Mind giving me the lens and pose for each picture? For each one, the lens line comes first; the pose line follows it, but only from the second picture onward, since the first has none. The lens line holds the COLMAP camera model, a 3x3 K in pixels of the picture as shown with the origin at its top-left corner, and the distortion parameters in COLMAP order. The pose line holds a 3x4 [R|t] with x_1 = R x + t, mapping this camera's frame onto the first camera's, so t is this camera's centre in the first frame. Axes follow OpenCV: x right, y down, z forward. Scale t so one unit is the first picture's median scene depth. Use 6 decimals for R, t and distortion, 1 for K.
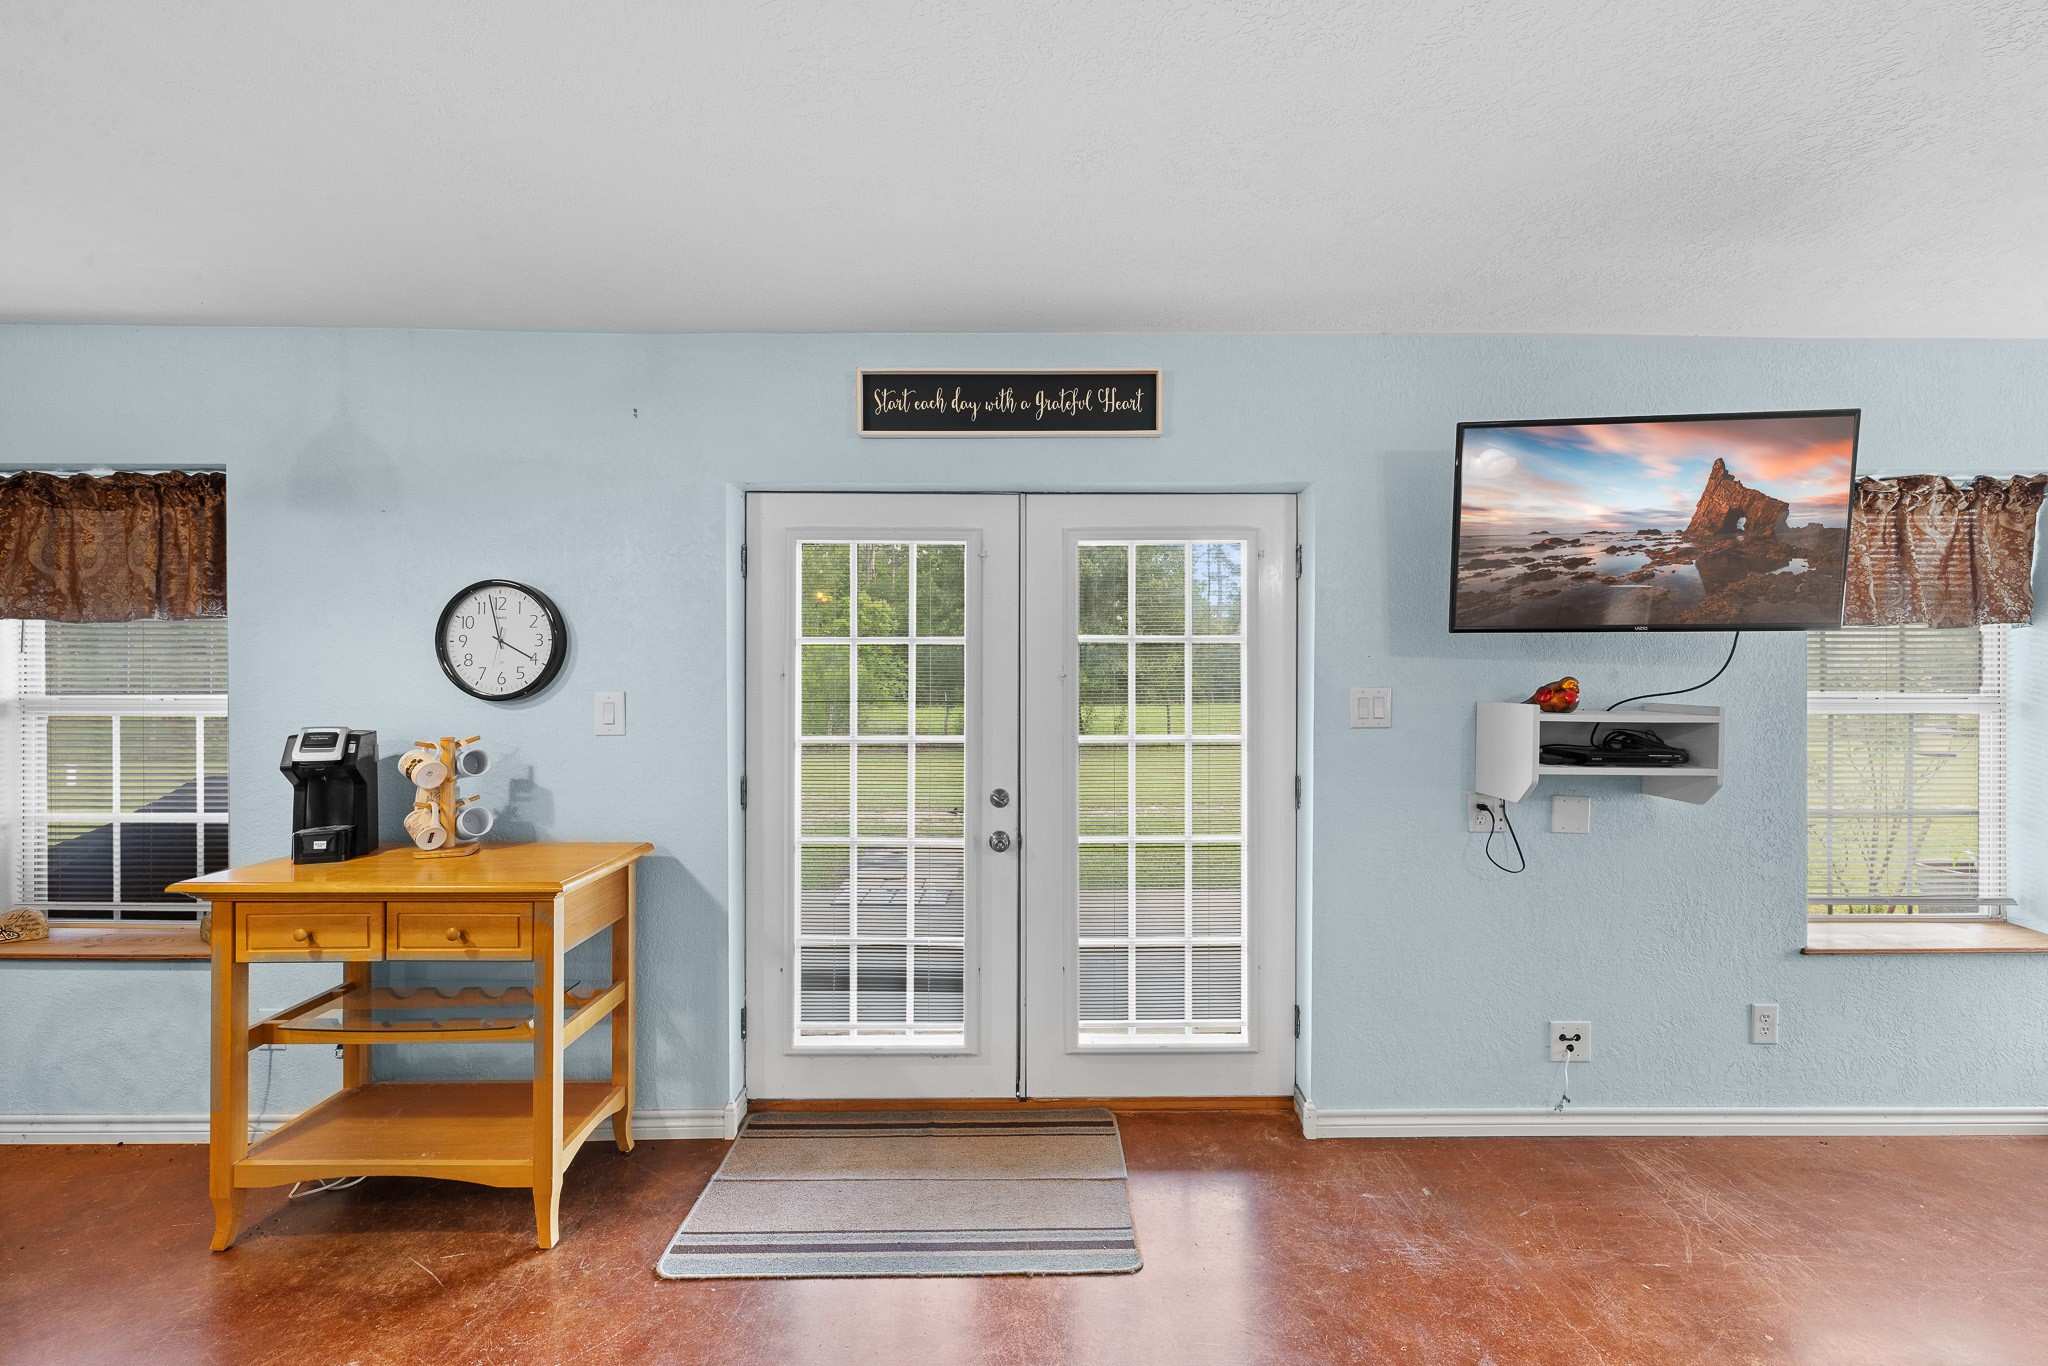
lens RADIAL K [[862.5, 0, 1024.0], [0, 862.5, 682.4], [0, 0, 1]] dist [0.002978, 0.001002]
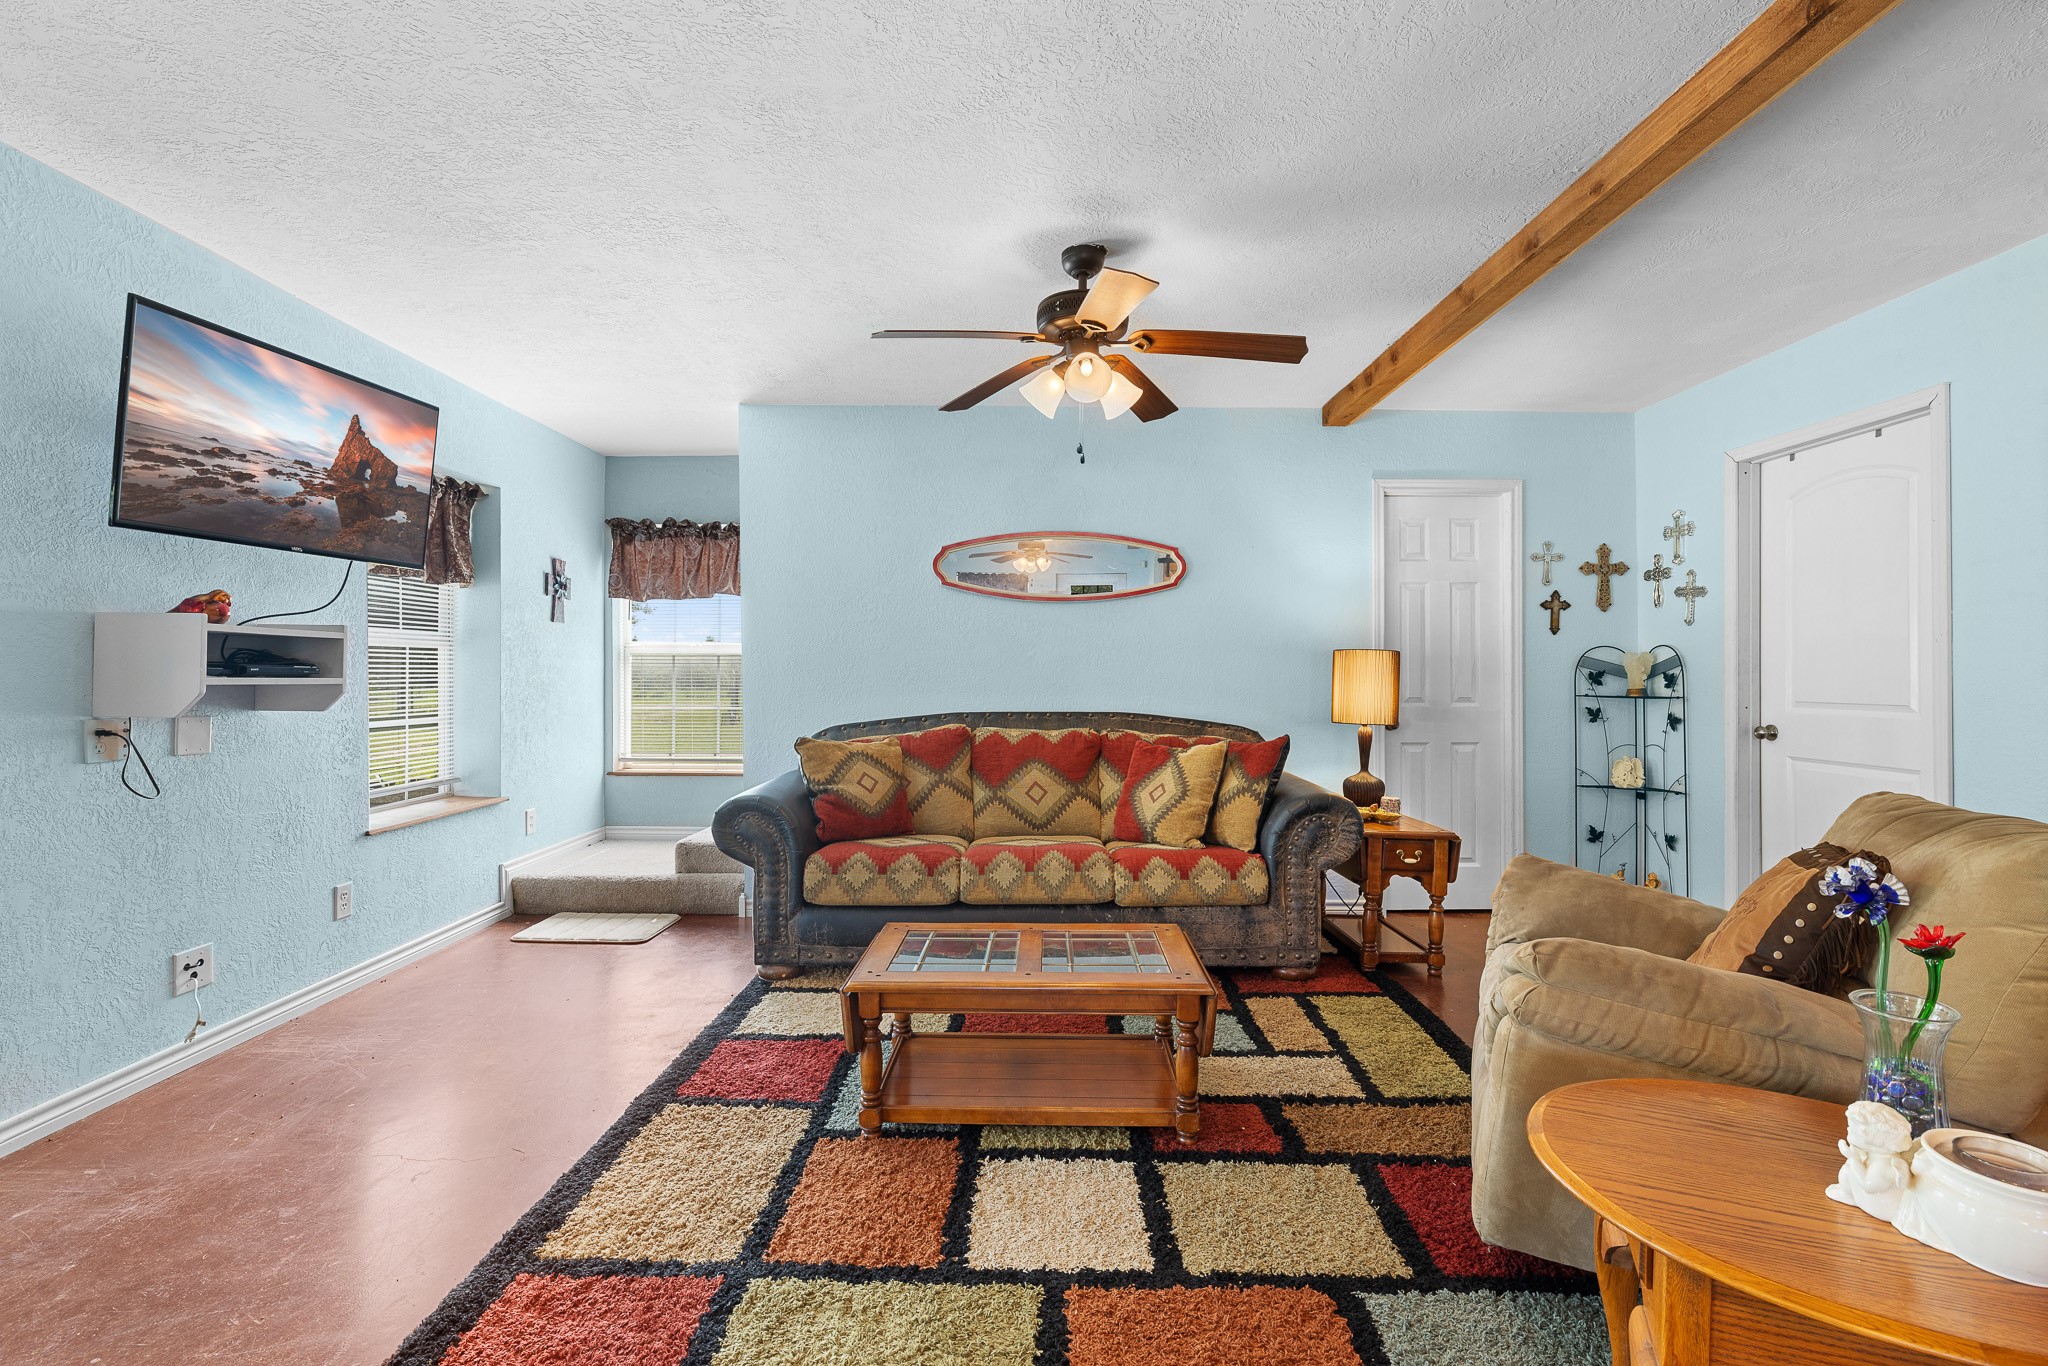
lens RADIAL K [[941.7, 0, 1025.6], [0, 941.7, 677.1], [0, 0, 1]] dist [-0.002276, -0.000723]
pose [[0.007833, 0.000675, 0.999969, -0.463984], [0.002159, 0.999997, -0.000692, 0.100747], [-0.999967, 0.002164, 0.007832, 0.063019]]
